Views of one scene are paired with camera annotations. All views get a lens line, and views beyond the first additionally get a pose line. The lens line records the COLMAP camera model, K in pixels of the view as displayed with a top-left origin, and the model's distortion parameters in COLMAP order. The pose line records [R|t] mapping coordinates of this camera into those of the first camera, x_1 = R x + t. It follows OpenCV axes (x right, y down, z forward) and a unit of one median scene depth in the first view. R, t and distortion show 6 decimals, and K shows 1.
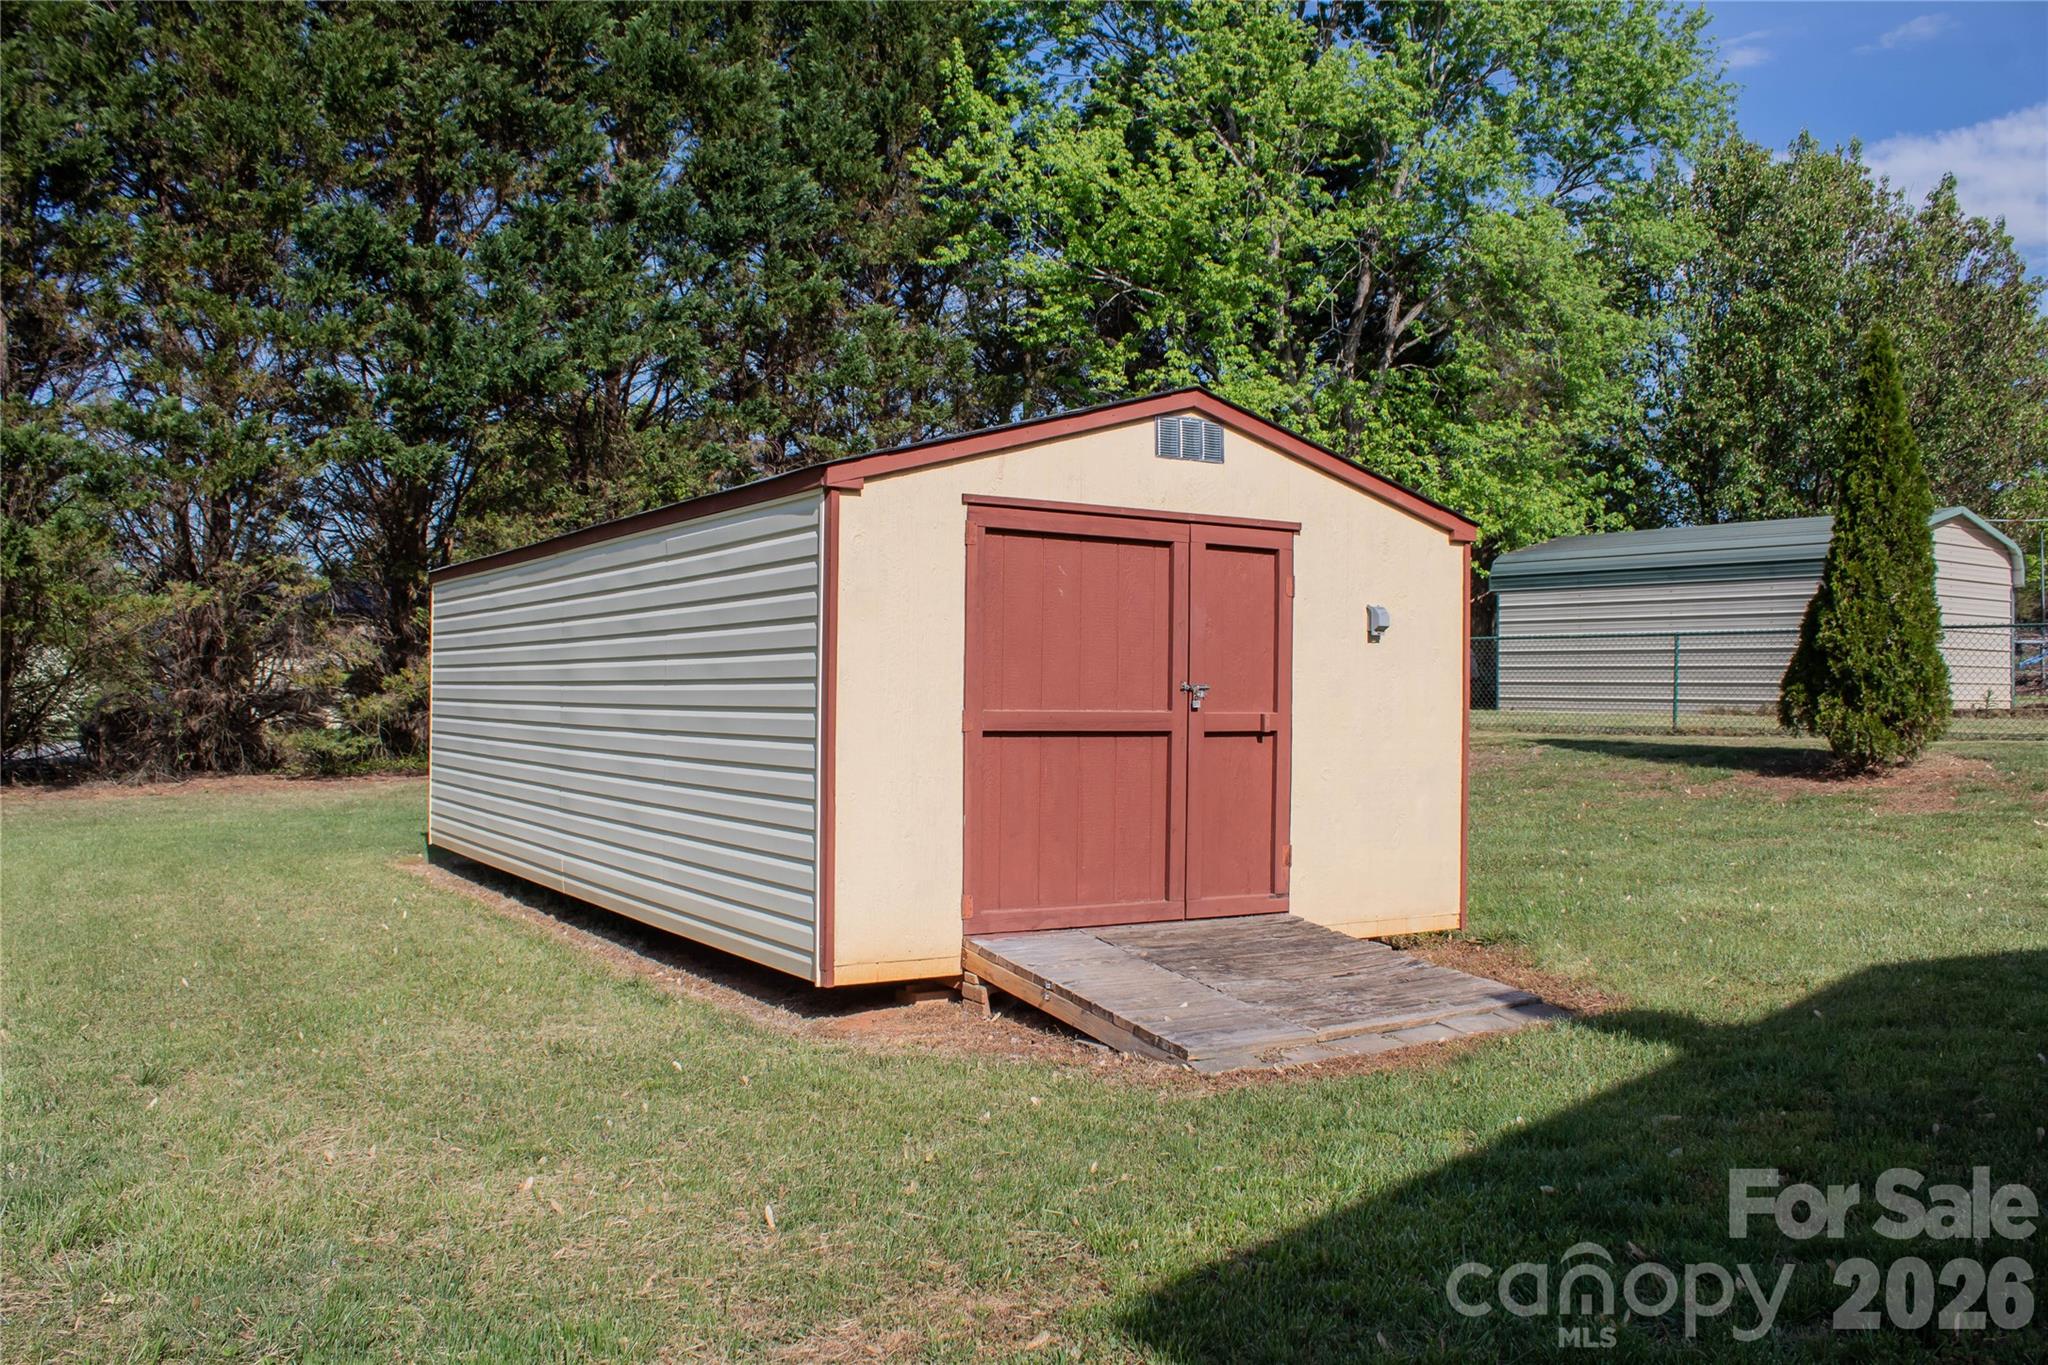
lens RADIAL K [[1701.3, 0, 1025.4], [0, 1701.3, 684.2], [0, 0, 1]] dist [-0.123332, 0.058963]
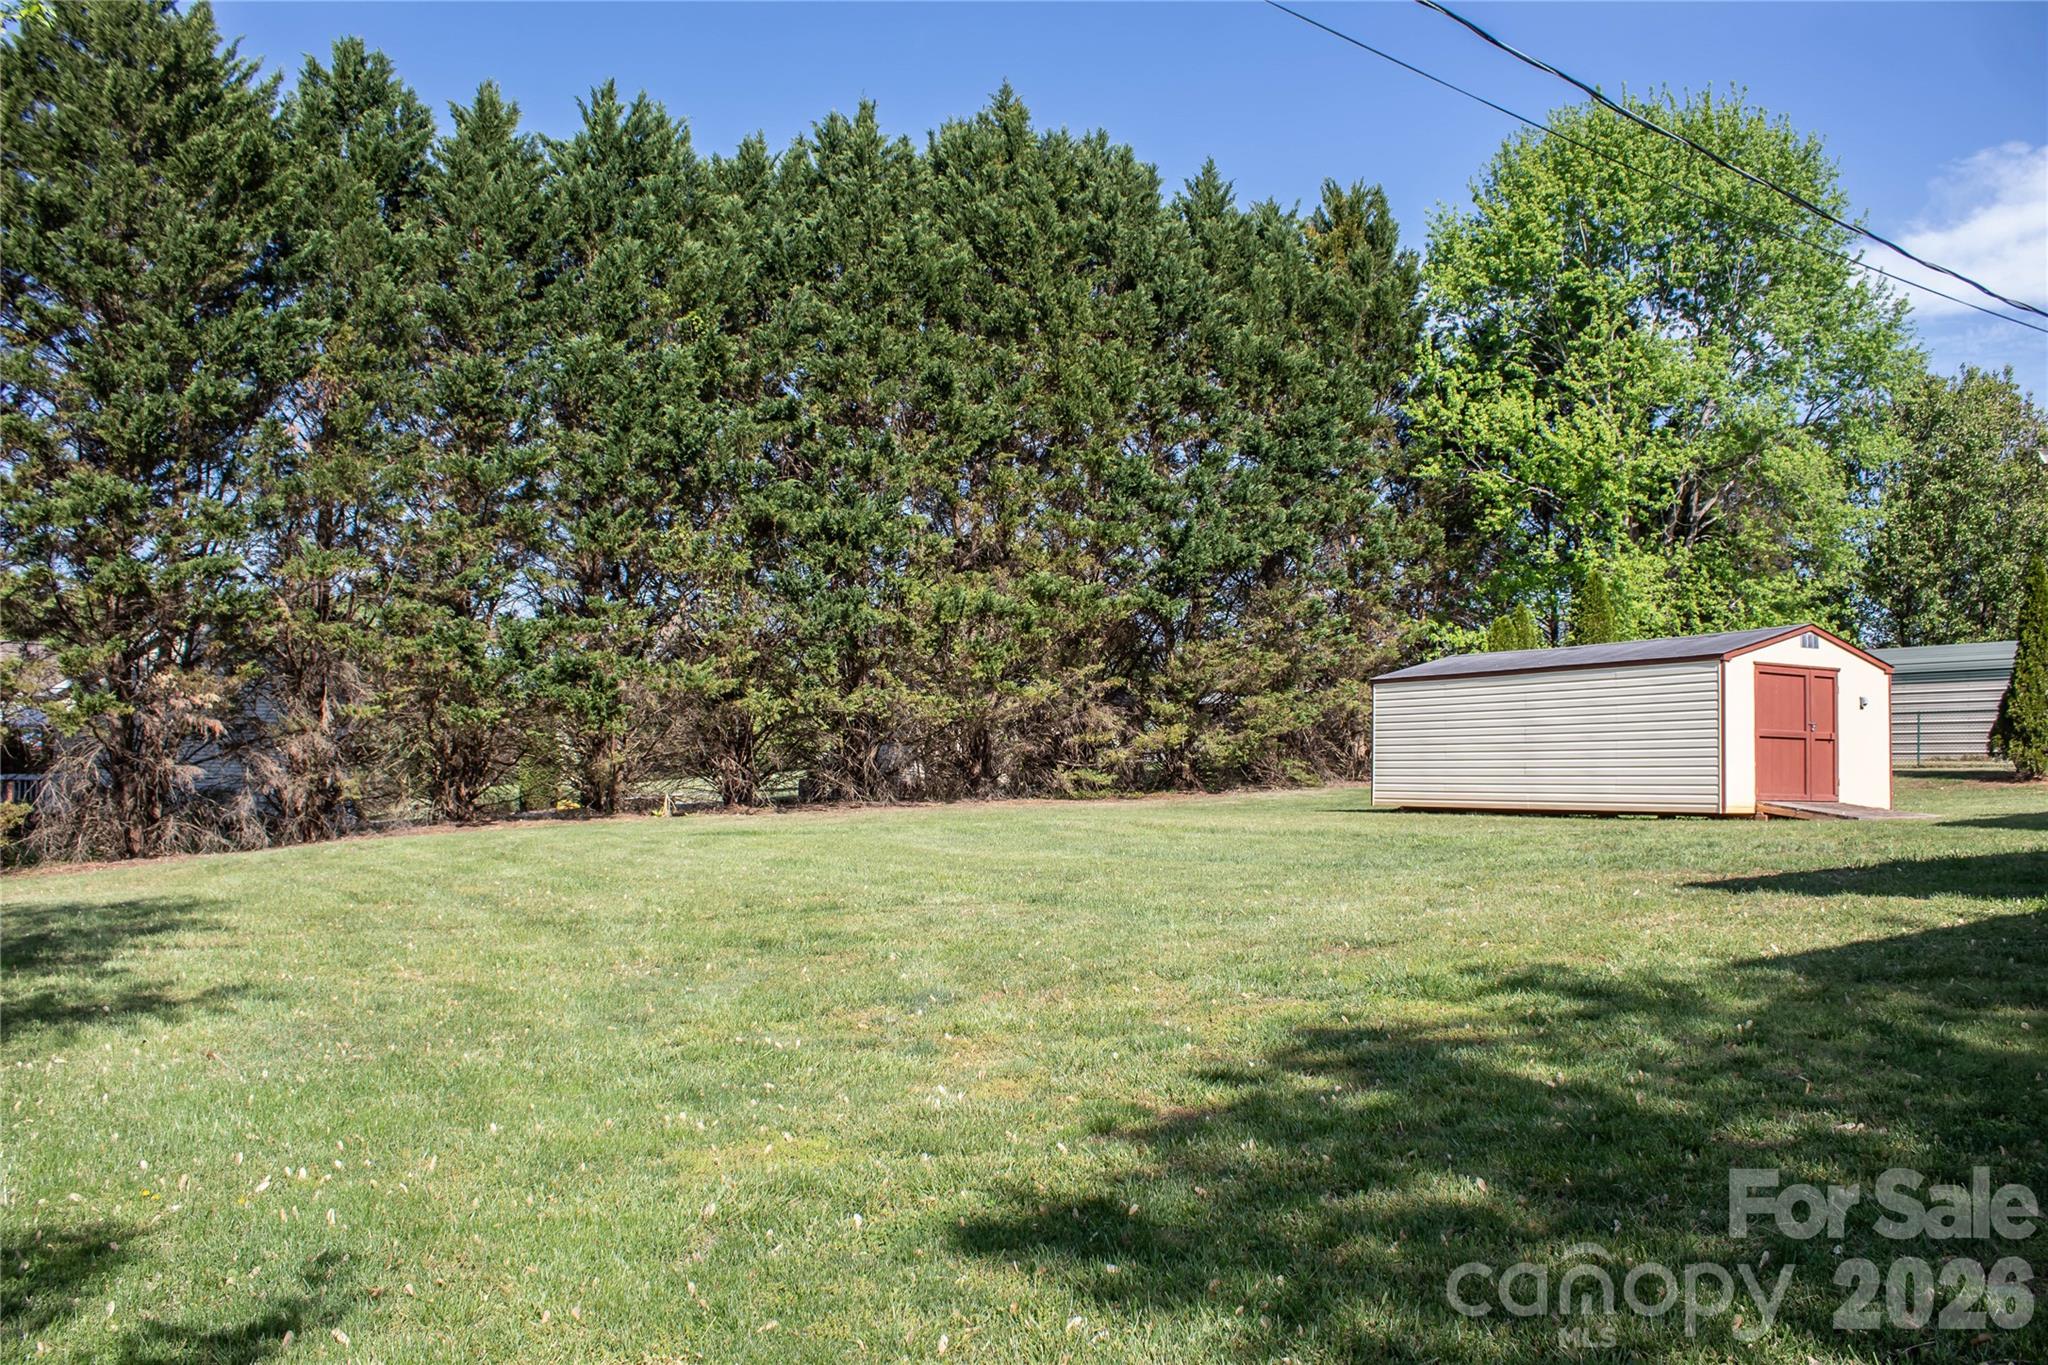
lens RADIAL K [[1701.3, 0, 1018.4], [0, 1701.3, 680.9], [0, 0, 1]] dist [-0.123332, 0.058963]
pose [[0.997519, 0.003673, -0.070300, -0.306944], [-0.007481, 0.998514, -0.053982, 0.026631], [0.069997, 0.054374, 0.996064, -0.563708]]
